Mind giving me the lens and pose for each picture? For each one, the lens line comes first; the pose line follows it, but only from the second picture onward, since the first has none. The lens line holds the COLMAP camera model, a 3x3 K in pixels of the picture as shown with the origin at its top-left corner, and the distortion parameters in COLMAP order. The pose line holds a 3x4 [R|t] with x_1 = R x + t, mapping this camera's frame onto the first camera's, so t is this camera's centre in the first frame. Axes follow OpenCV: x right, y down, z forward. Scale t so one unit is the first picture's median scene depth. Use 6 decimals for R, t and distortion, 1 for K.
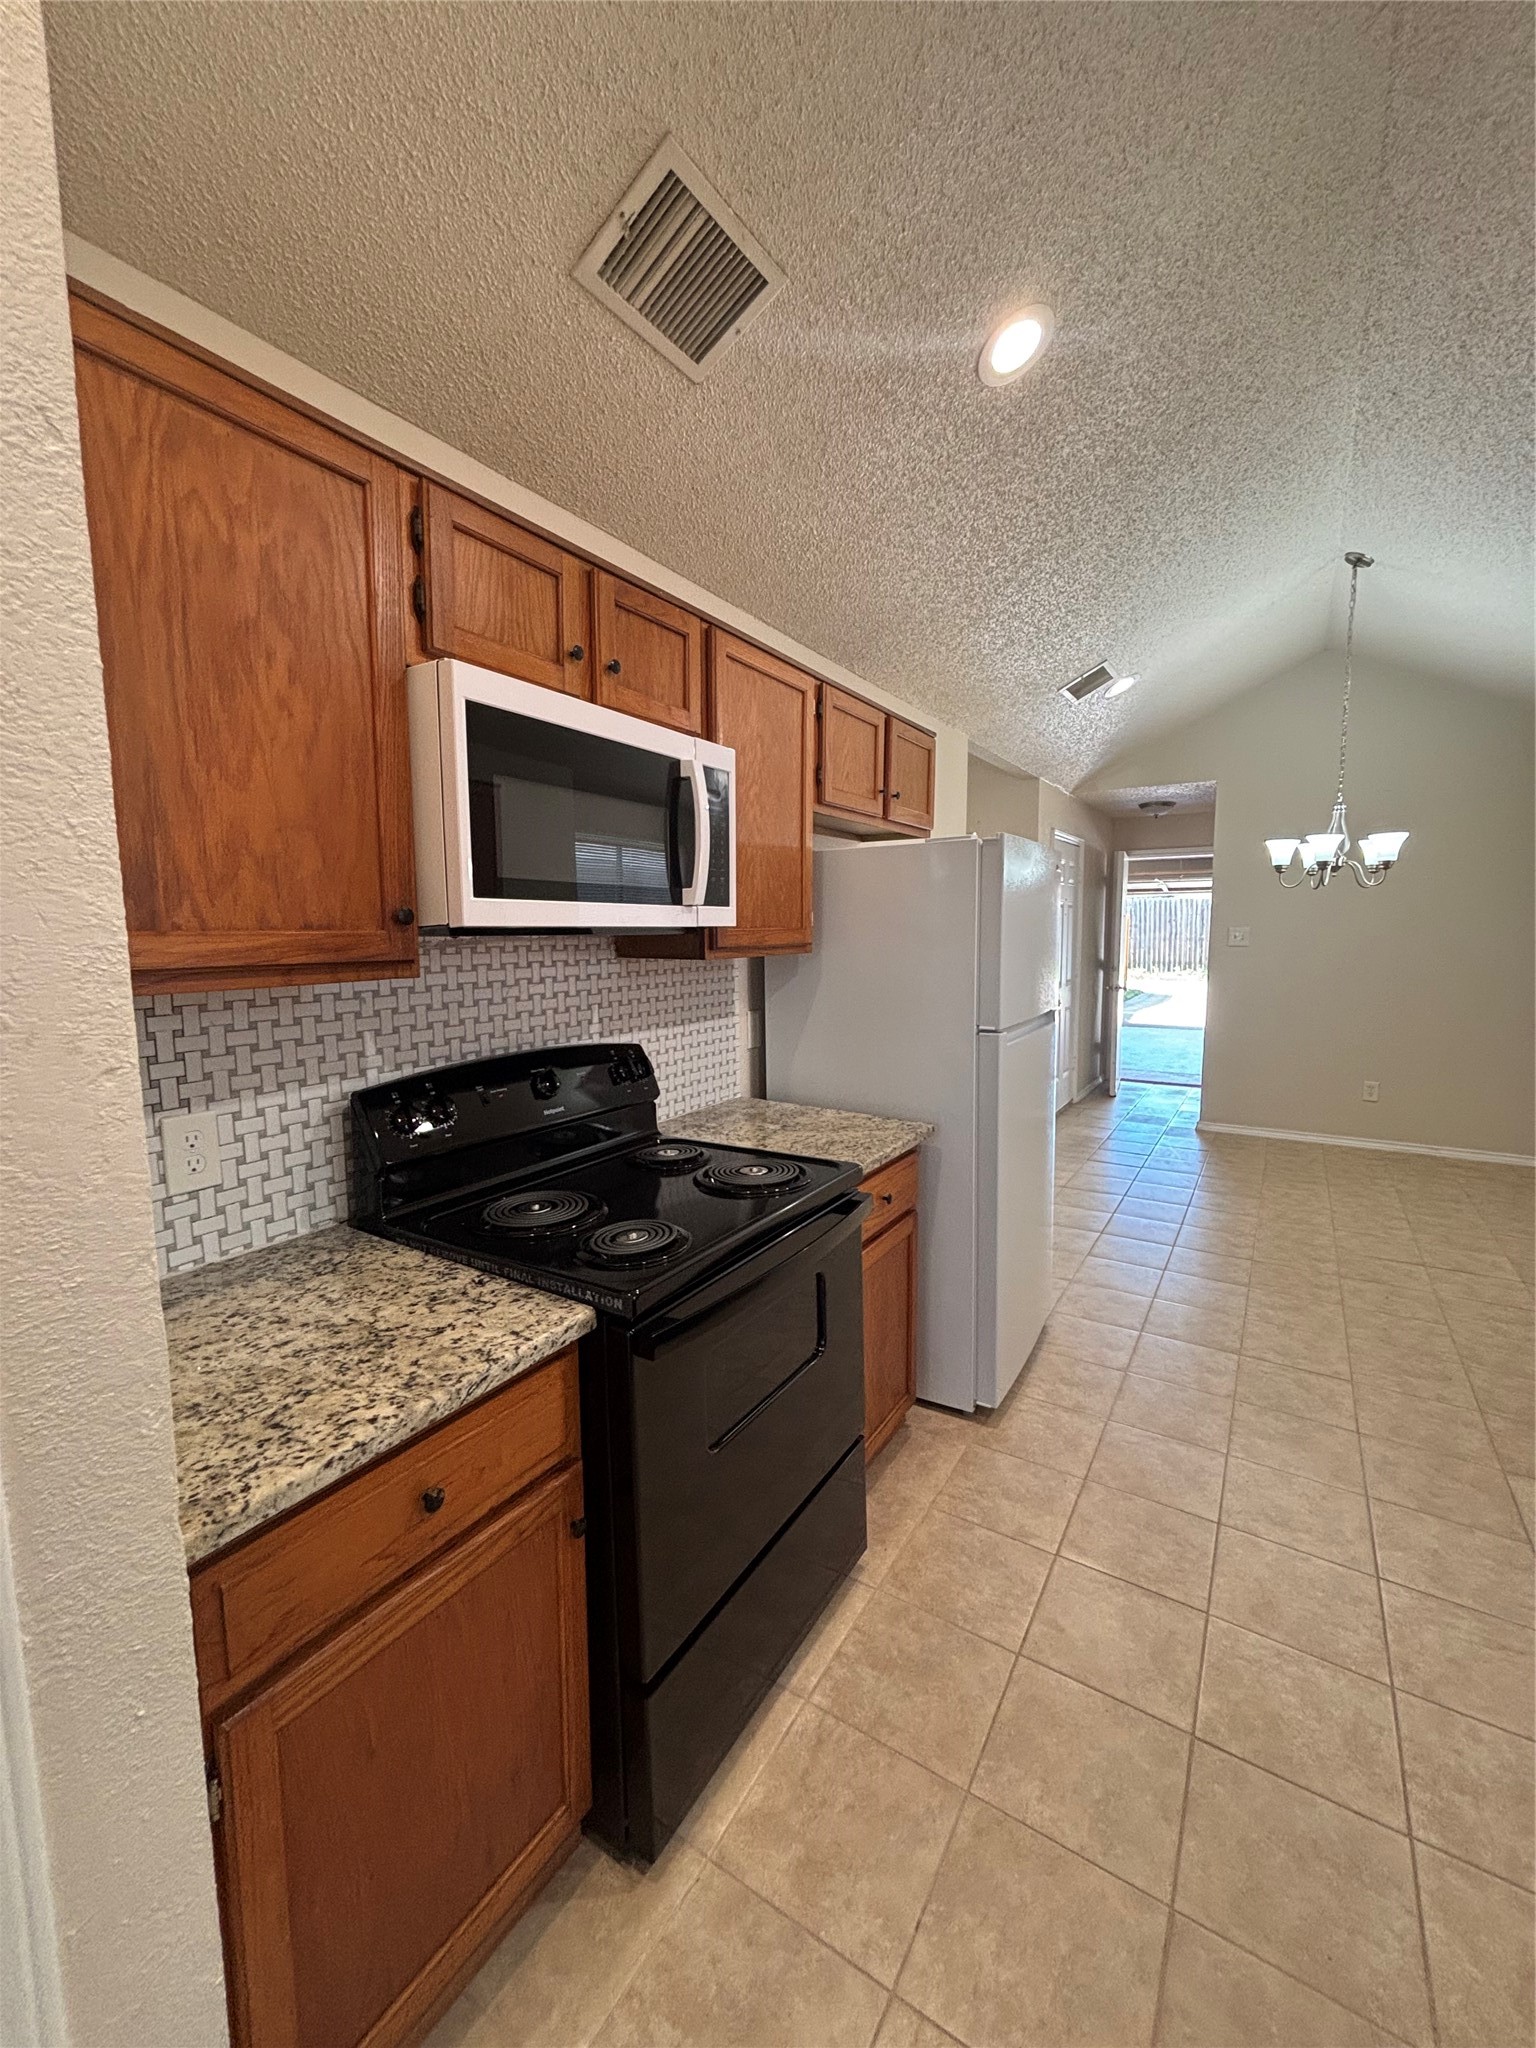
lens RADIAL K [[833.2, 0, 759.4], [0, 833.2, 1013.3], [0, 0, 1]] dist [0.001193, -0.000912]
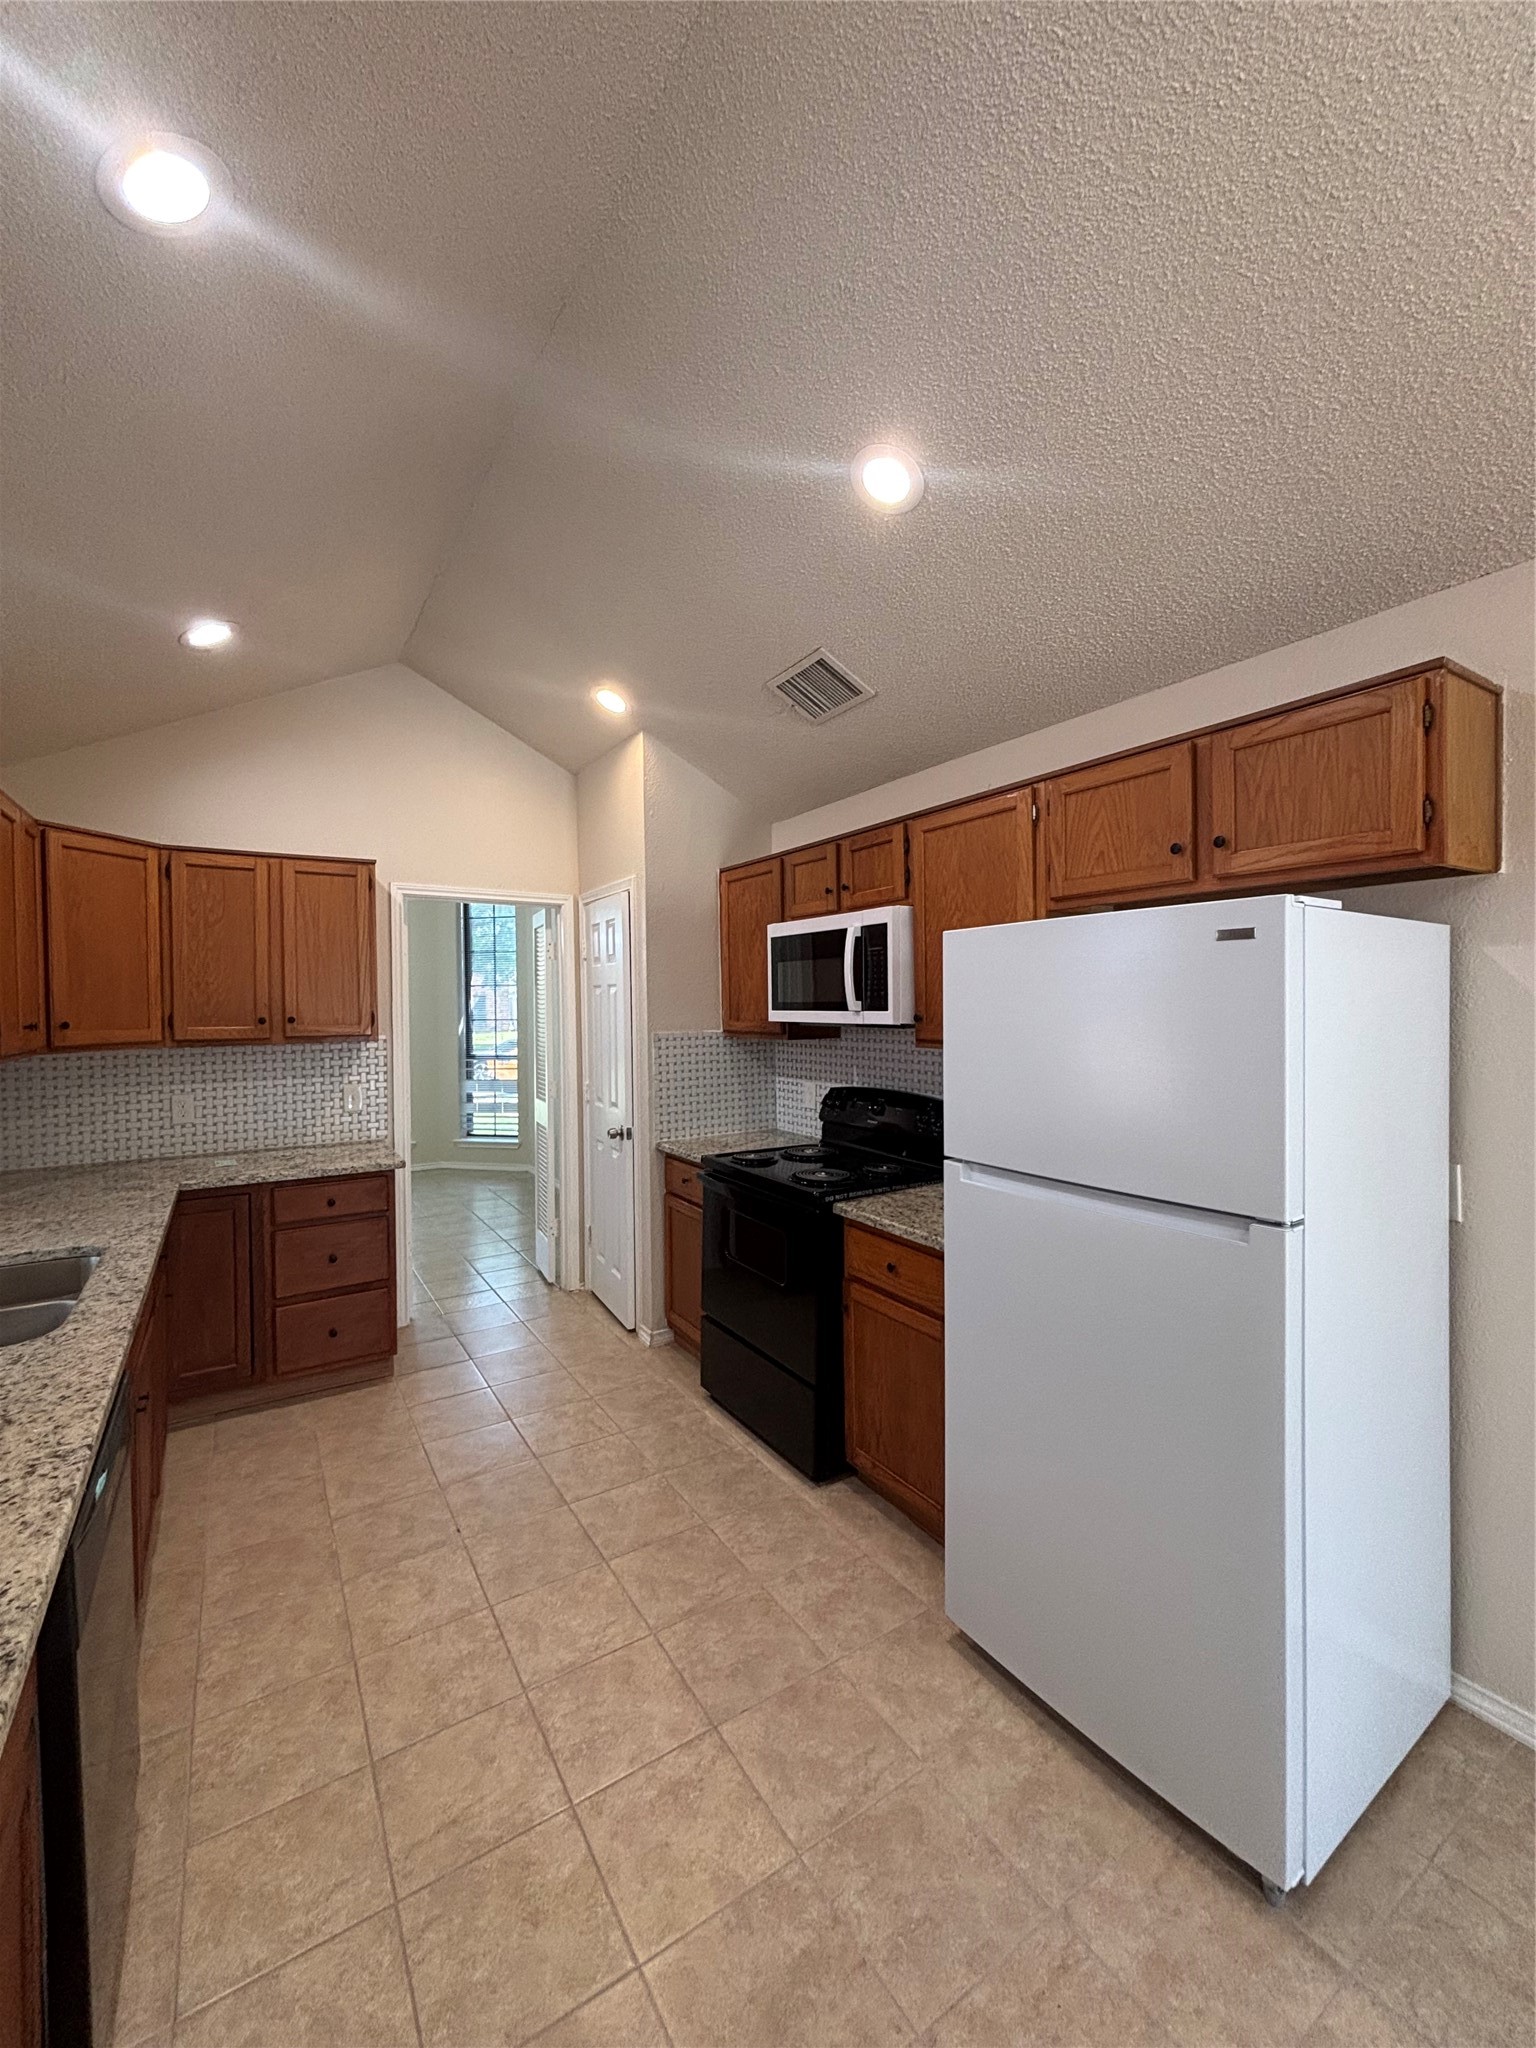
lens RADIAL K [[833.2, 0, 777.0], [0, 833.2, 1017.3], [0, 0, 1]] dist [0.001193, -0.000912]
pose [[-0.419623, 0.028623, -0.907247, 1.003893], [-0.081718, 0.994253, 0.069164, -0.147658], [0.904013, 0.103161, -0.414872, 1.043171]]
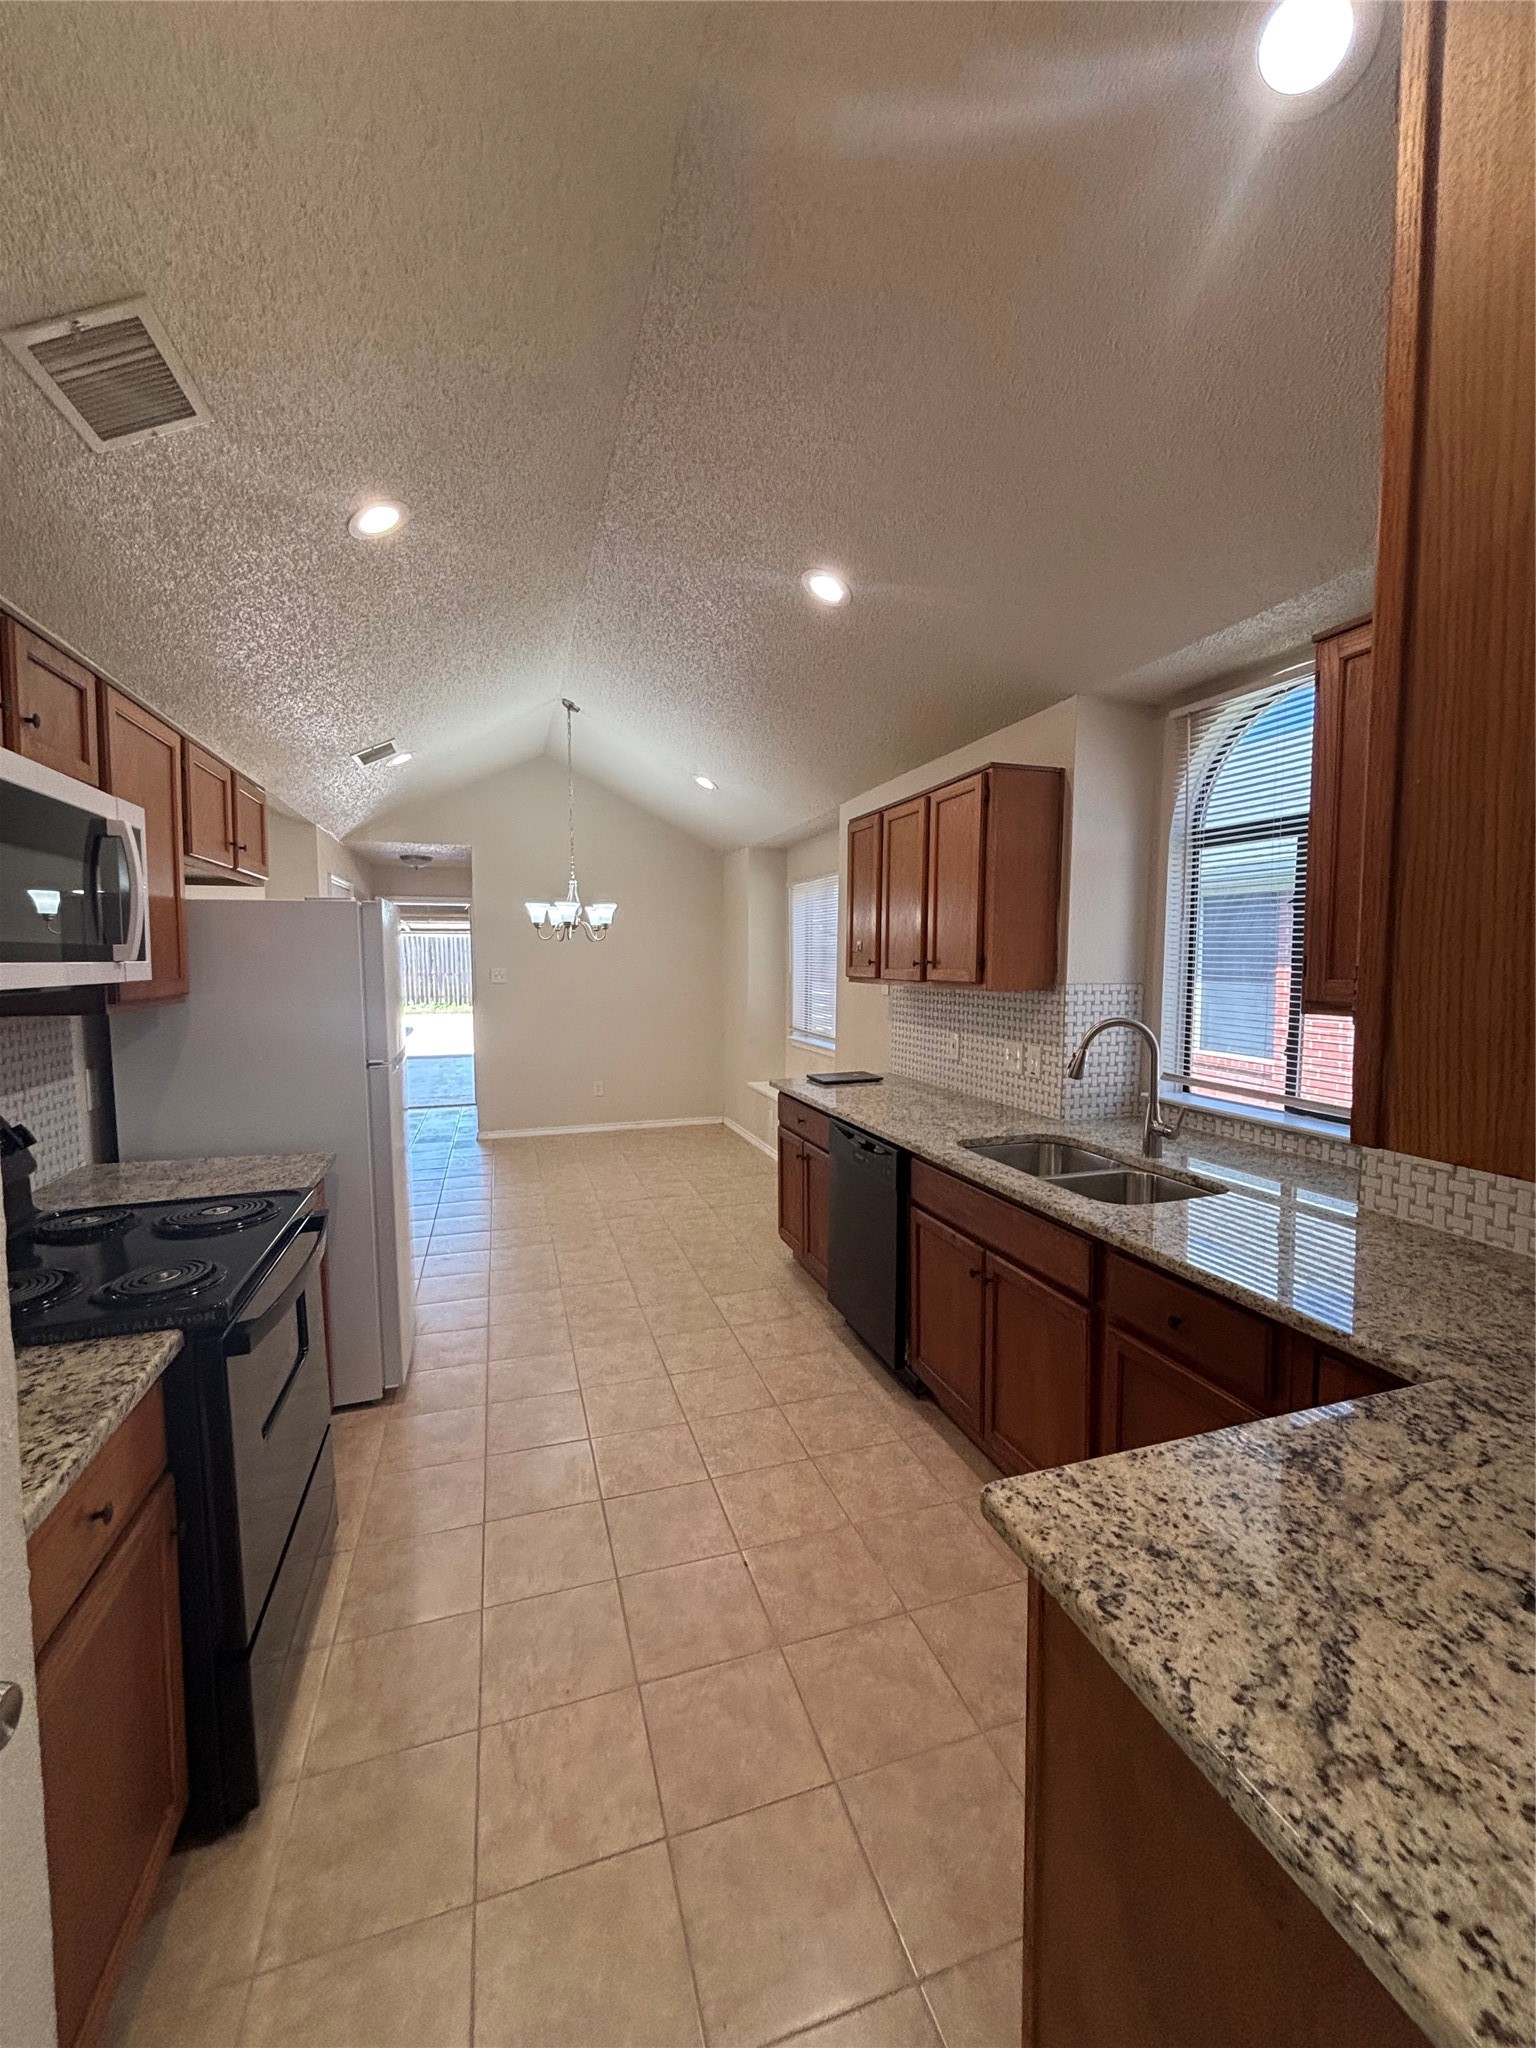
lens RADIAL K [[833.2, 0, 753.3], [0, 833.2, 1014.3], [0, 0, 1]] dist [0.001193, -0.000912]
pose [[0.649133, -0.047255, 0.759205, -0.248222], [0.078466, 0.996904, -0.005039, -0.001149], [-0.756617, 0.062843, 0.650831, -0.159197]]
